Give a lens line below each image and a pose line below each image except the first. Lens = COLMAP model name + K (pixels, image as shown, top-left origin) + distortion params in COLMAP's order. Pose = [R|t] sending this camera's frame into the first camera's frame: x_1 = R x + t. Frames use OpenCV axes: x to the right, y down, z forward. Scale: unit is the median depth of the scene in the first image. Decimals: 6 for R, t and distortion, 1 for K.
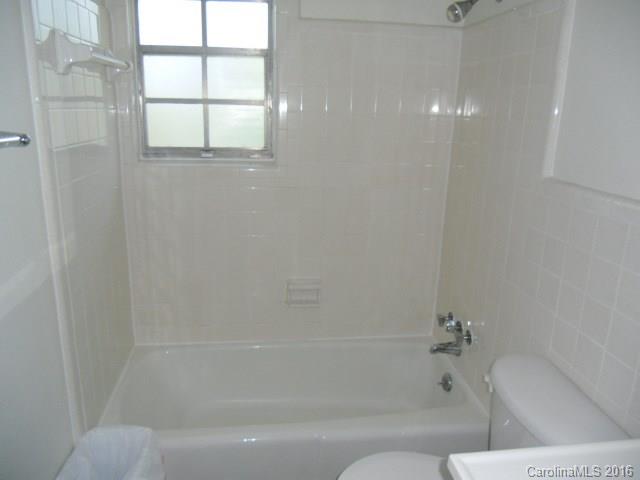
lens RADIAL K [[496.1, 0, 317.7], [0, 496.1, 238.4], [0, 0, 1]] dist [-0.033898, -0.001469]
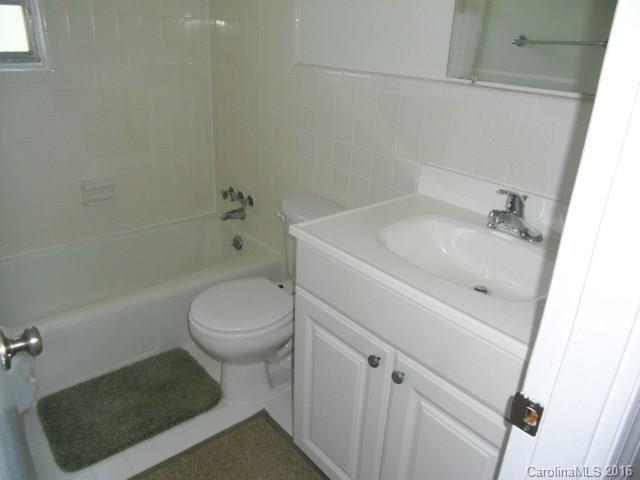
lens RADIAL K [[496.1, 0, 319.2], [0, 496.1, 242.3], [0, 0, 1]] dist [-0.033898, -0.001469]
pose [[0.858590, -0.218587, 0.463727, -0.143164], [0.122923, 0.965936, 0.227722, 0.033146], [-0.497708, -0.138518, 0.856213, -0.173998]]
